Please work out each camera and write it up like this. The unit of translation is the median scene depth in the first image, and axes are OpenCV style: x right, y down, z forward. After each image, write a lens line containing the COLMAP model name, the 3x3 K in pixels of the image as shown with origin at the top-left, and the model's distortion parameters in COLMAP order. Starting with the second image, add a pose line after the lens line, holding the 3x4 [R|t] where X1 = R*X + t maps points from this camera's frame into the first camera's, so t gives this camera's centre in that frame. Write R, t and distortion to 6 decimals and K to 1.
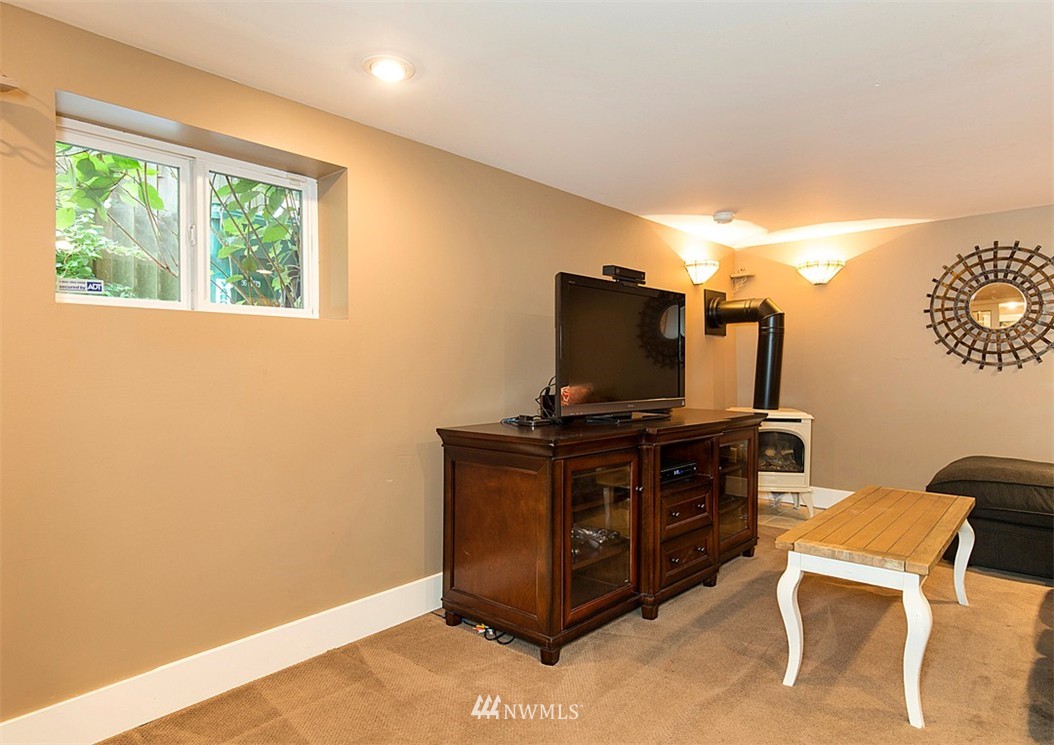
lens RADIAL K [[622.0, 0, 528.7], [0, 622.0, 374.4], [0, 0, 1]] dist [-0.008647, -0.001647]
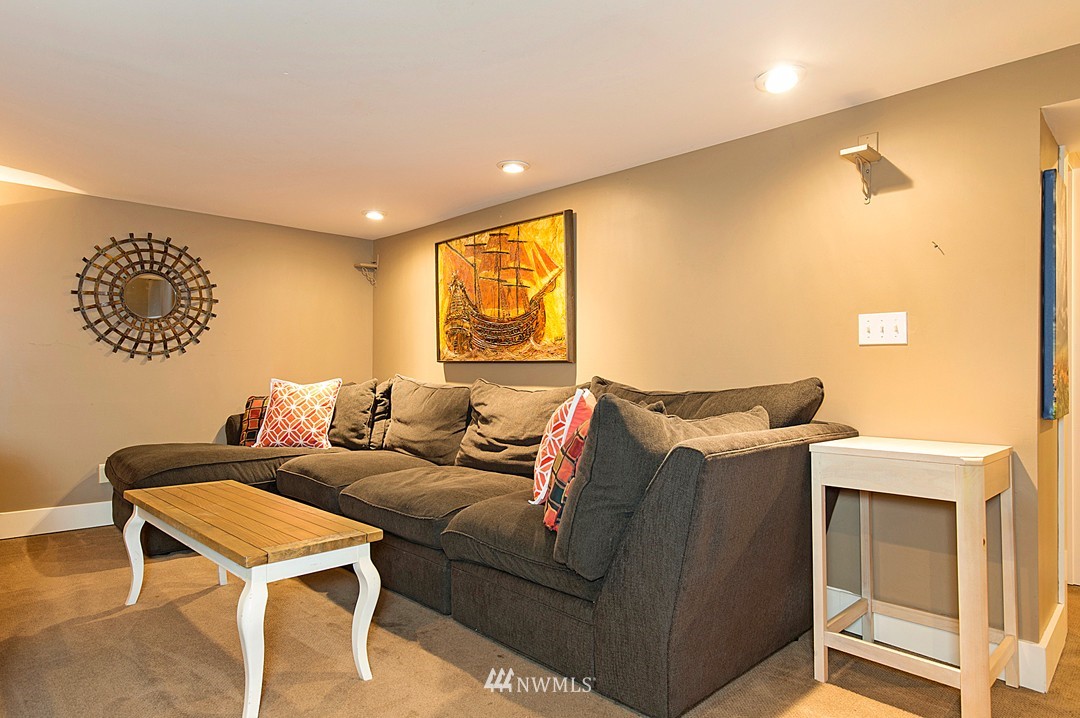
lens RADIAL K [[619.8, 0, 541.6], [0, 619.8, 360.7], [0, 0, 1]] dist [0.003416, 0.000373]
pose [[0.072517, 0.009768, 0.997319, -0.213280], [-0.005167, 0.999942, -0.009418, 0.001791], [-0.997354, -0.004470, 0.072563, 0.275170]]
